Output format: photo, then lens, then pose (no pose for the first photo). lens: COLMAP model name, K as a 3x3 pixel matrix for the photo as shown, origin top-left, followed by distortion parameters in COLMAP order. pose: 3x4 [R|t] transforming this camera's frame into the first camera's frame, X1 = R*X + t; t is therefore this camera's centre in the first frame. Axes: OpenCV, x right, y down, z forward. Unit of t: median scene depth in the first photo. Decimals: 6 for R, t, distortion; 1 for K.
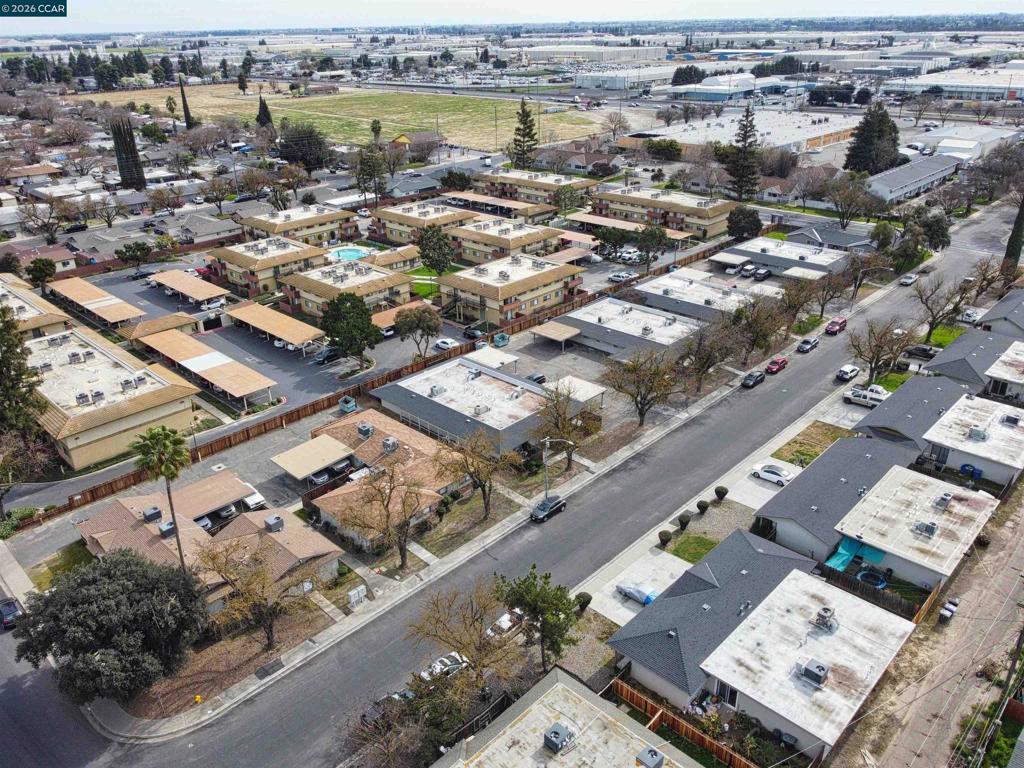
lens RADIAL K [[778.5, 0, 506.4], [0, 778.5, 385.0], [0, 0, 1]] dist [0.007435, -0.009544]
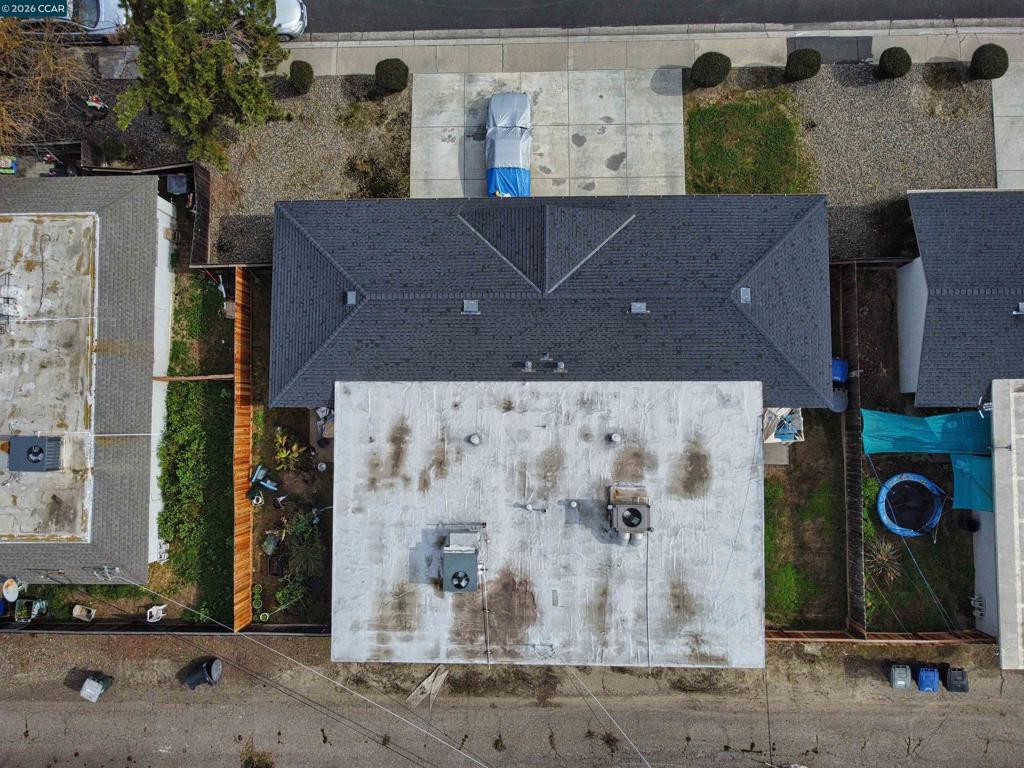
lens RADIAL K [[778.5, 0, 506.4], [0, 778.5, 385.0], [0, 0, 1]] dist [0.007435, -0.009544]
pose [[0.698100, 0.713703, -0.057314, 0.167208], [-0.270231, 0.336757, 0.901981, -0.052063], [0.663047, -0.614185, 0.427955, 0.407962]]
